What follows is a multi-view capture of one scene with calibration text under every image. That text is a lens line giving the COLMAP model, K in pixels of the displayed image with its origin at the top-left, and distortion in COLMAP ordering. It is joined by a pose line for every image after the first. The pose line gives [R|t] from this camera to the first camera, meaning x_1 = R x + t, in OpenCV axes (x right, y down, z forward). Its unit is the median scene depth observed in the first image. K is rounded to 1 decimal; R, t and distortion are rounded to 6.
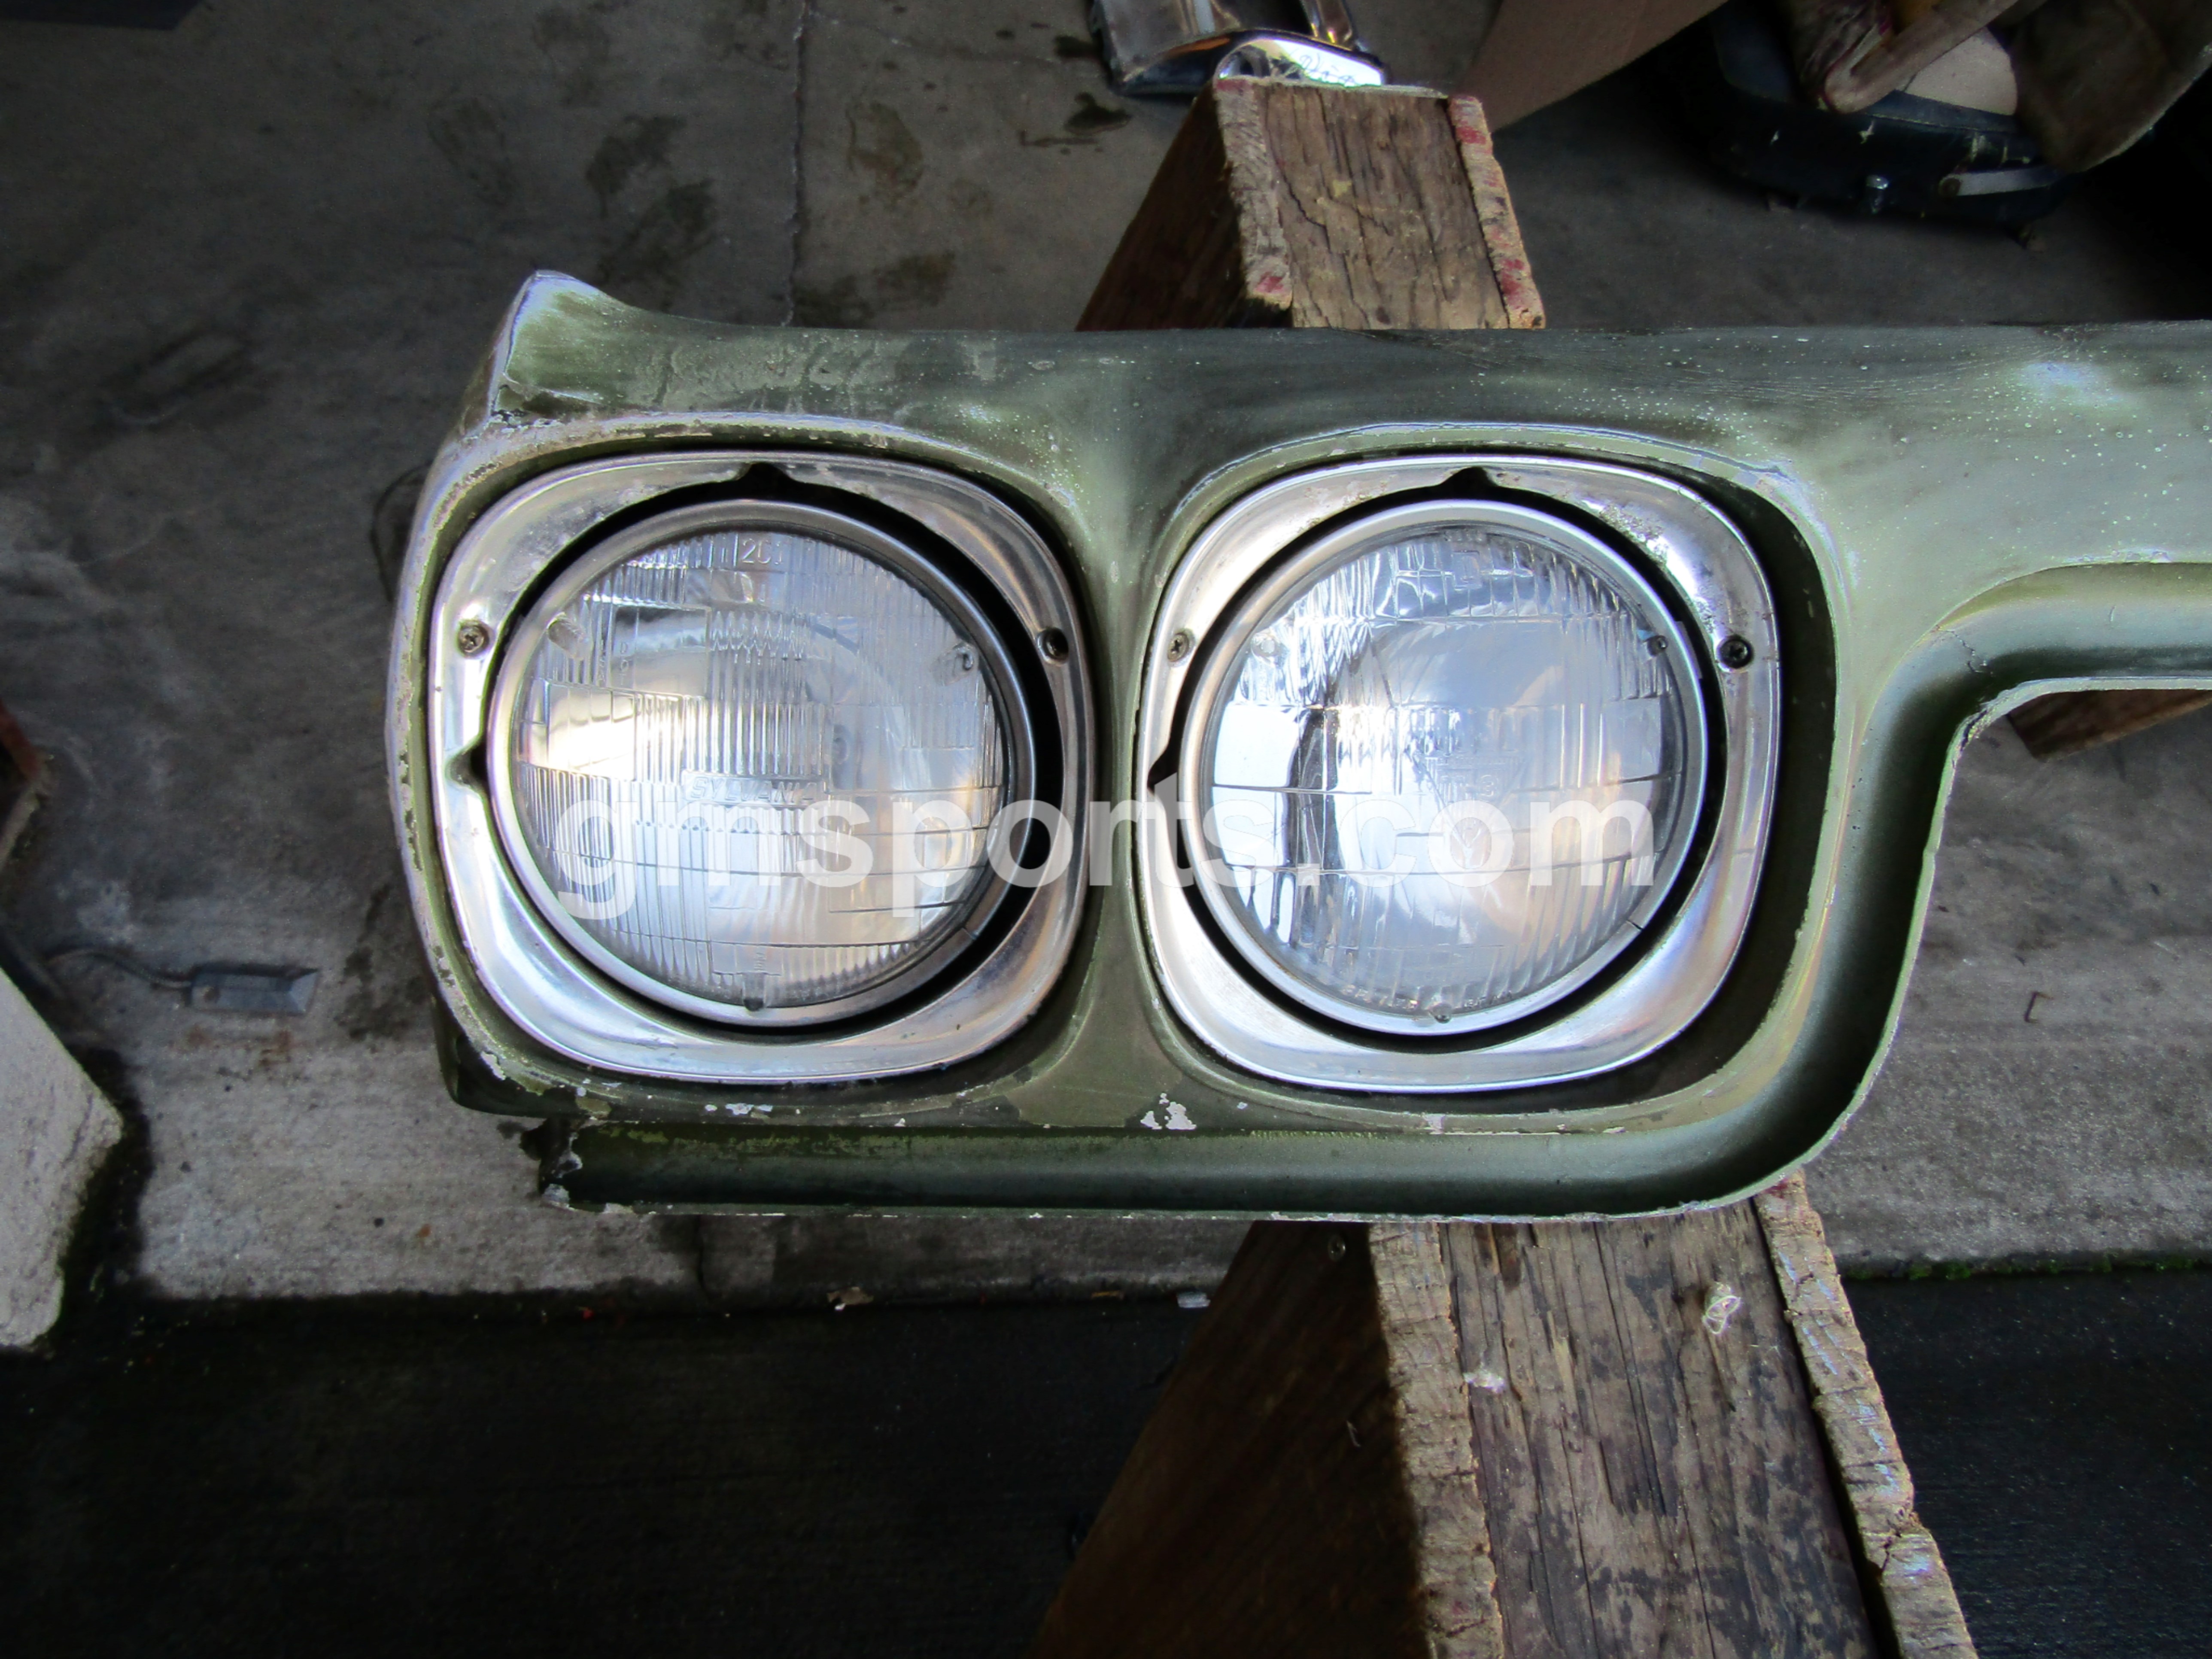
lens RADIAL K [[1578.7, 0, 1112.1], [0, 1578.7, 836.0], [0, 0, 1]] dist [-0.007997, 0.008567]
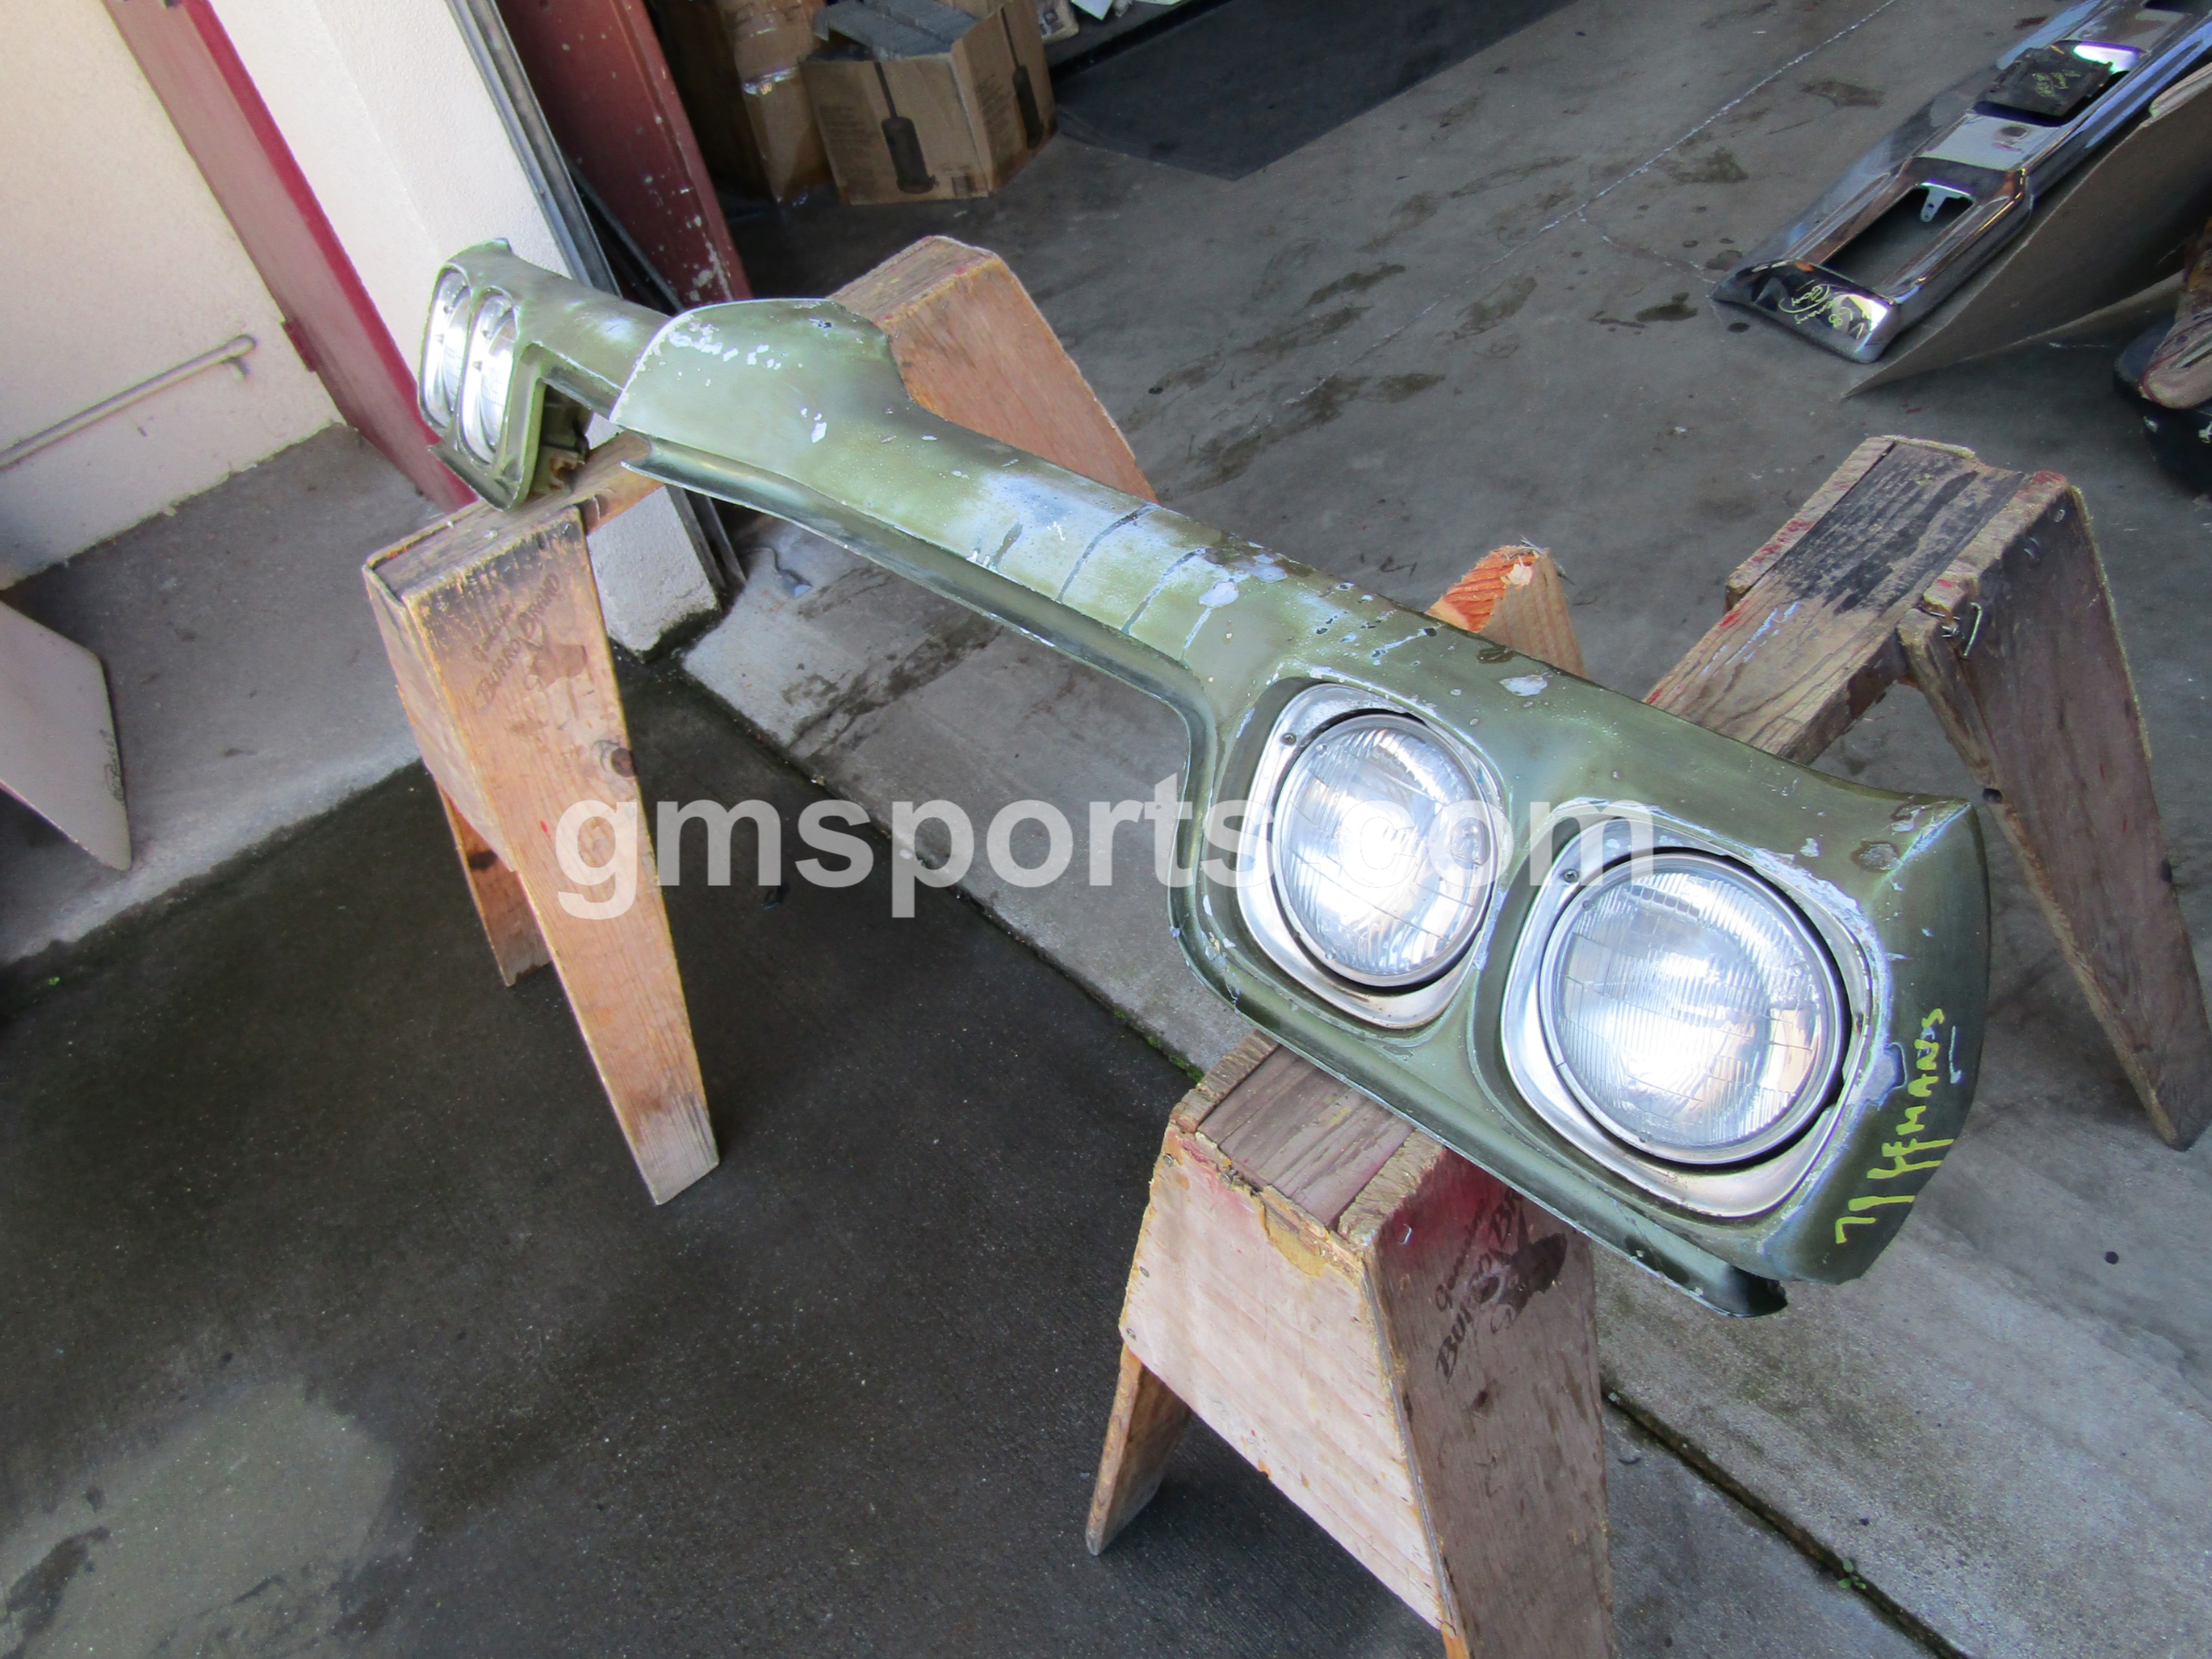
lens RADIAL K [[1608.2, 0, 1091.1], [0, 1608.2, 846.8], [0, 0, 1]] dist [0.002625, -0.003746]
pose [[0.545187, 0.391114, -0.741486, 1.465946], [-0.451373, 0.882292, 0.133507, -0.066673], [0.706423, 0.261900, 0.657552, -0.107763]]
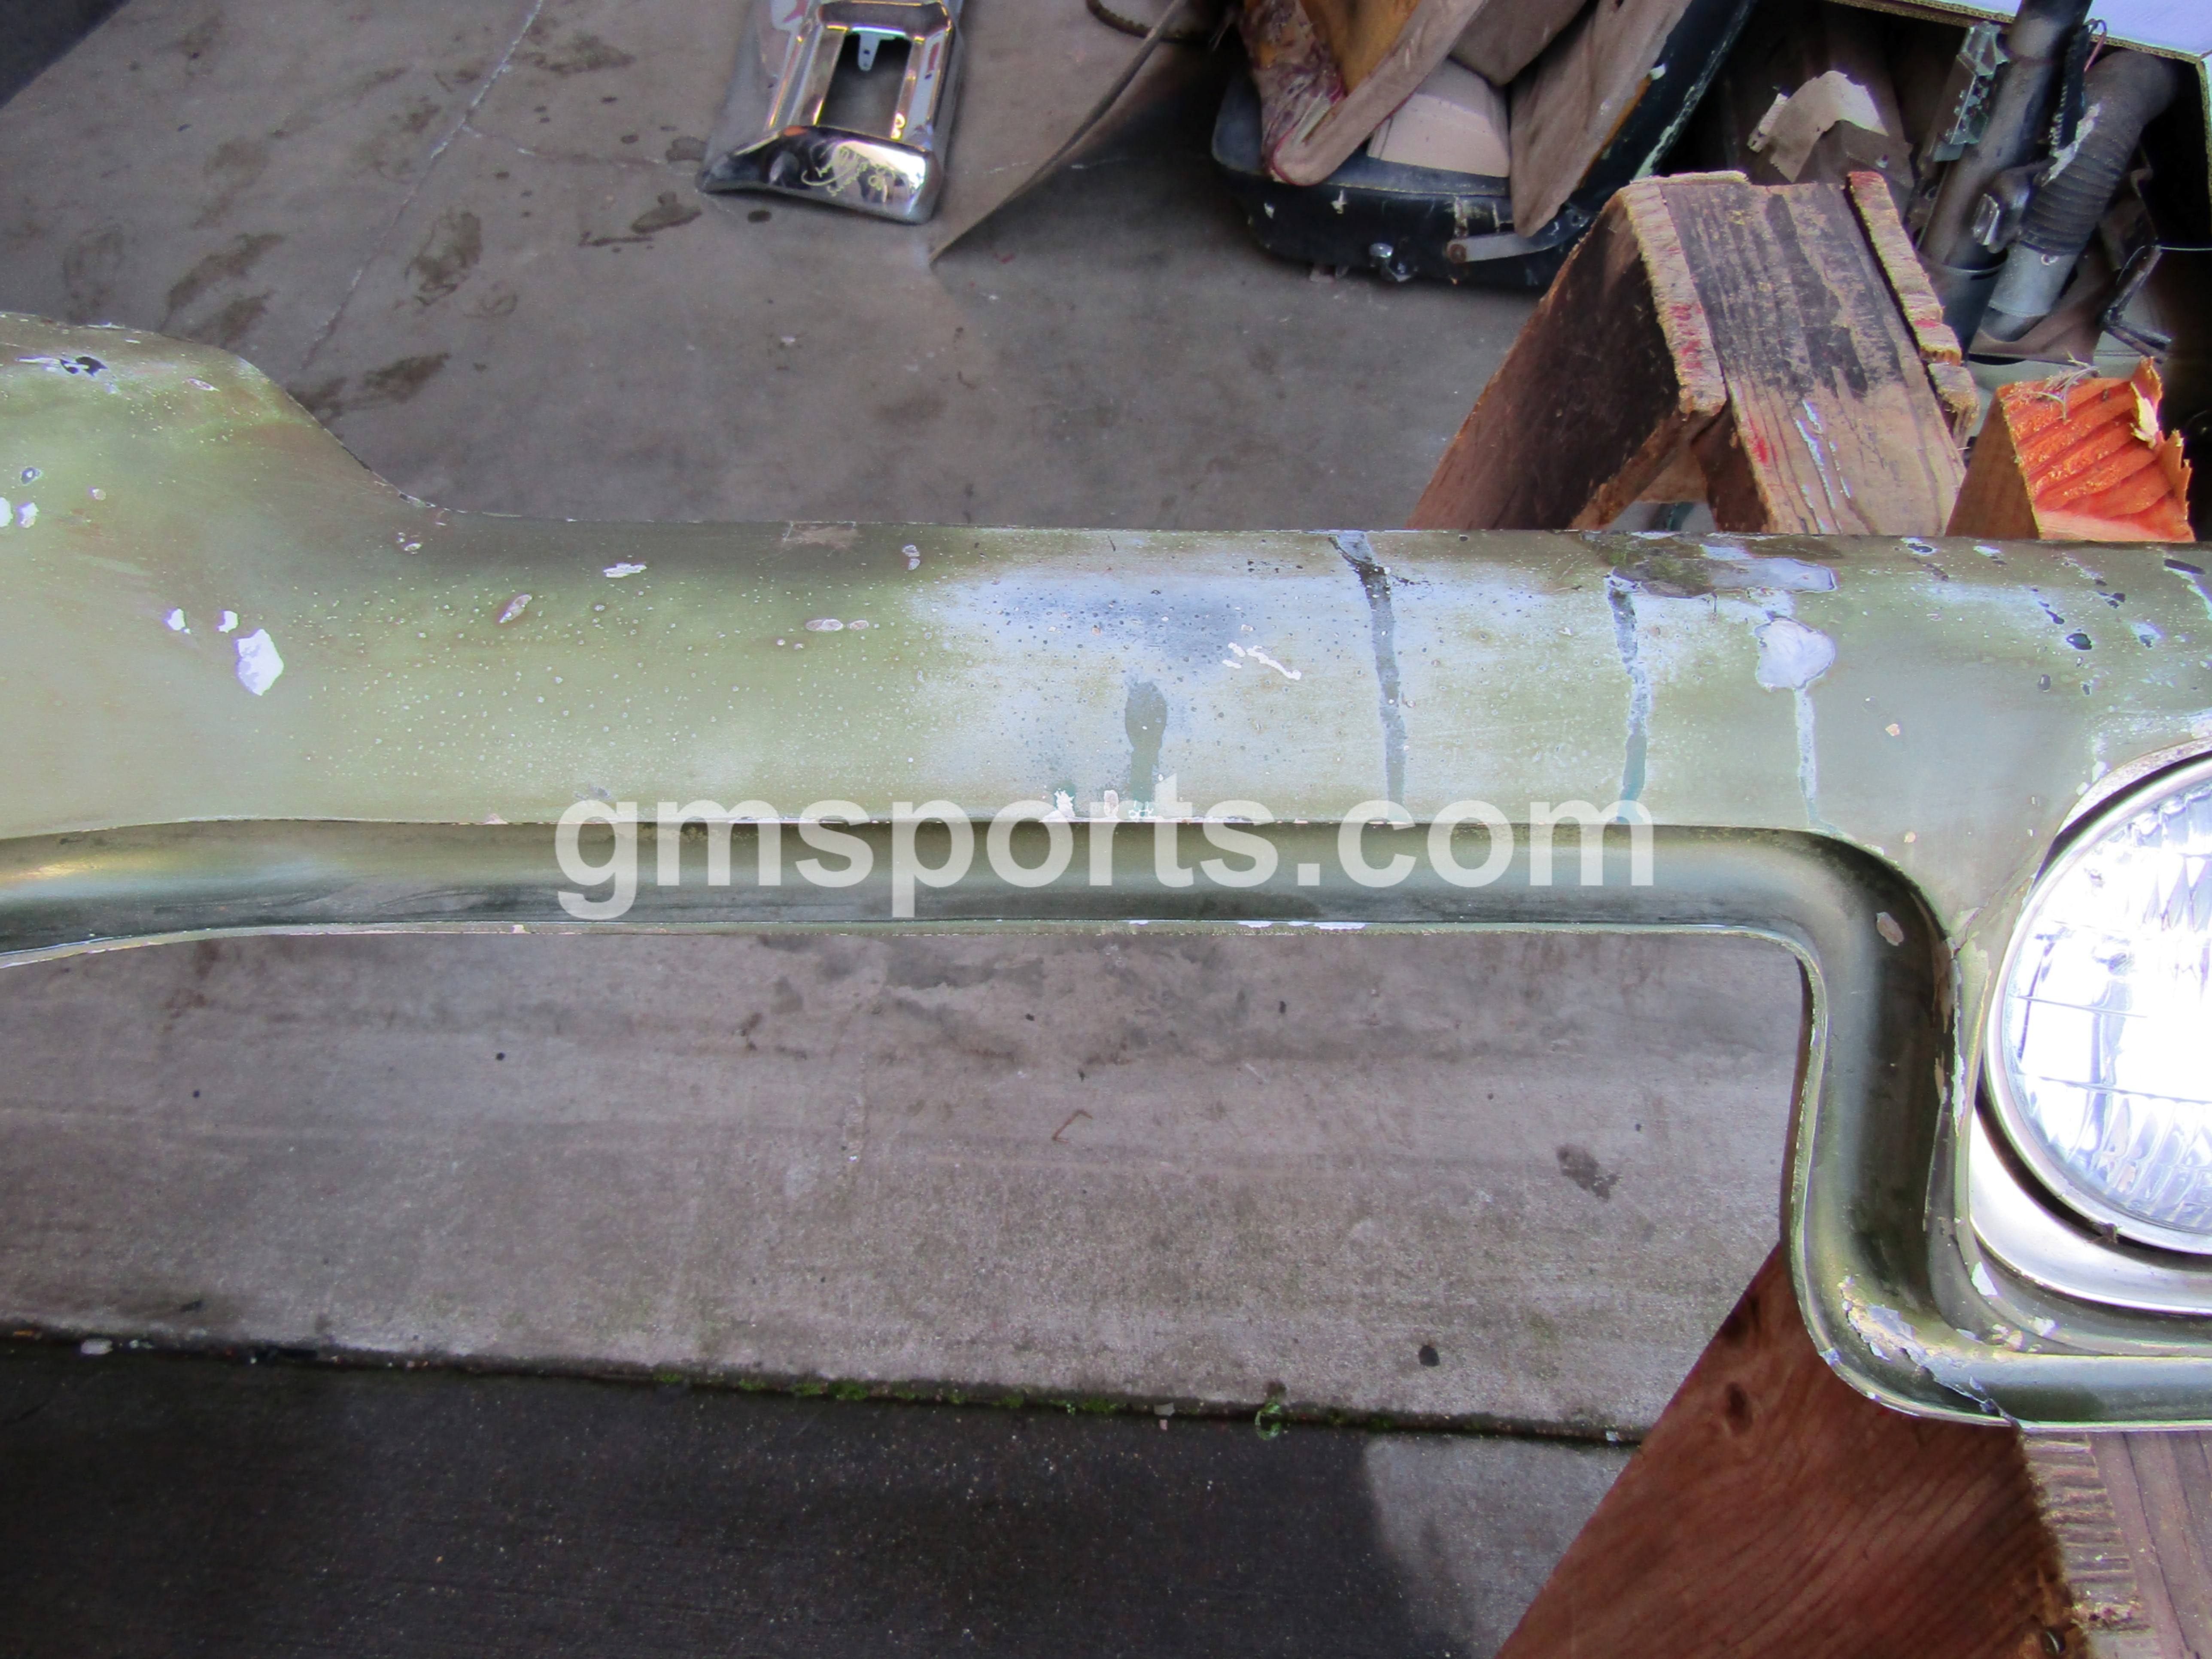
lens RADIAL K [[1584.1, 0, 1105.7], [0, 1584.1, 836.5], [0, 0, 1]] dist [-0.006529, -0.000277]
pose [[0.982006, 0.030857, -0.186312, 0.838174], [-0.035875, 0.999077, -0.023617, -0.048413], [0.185411, 0.029876, 0.982207, 0.054902]]
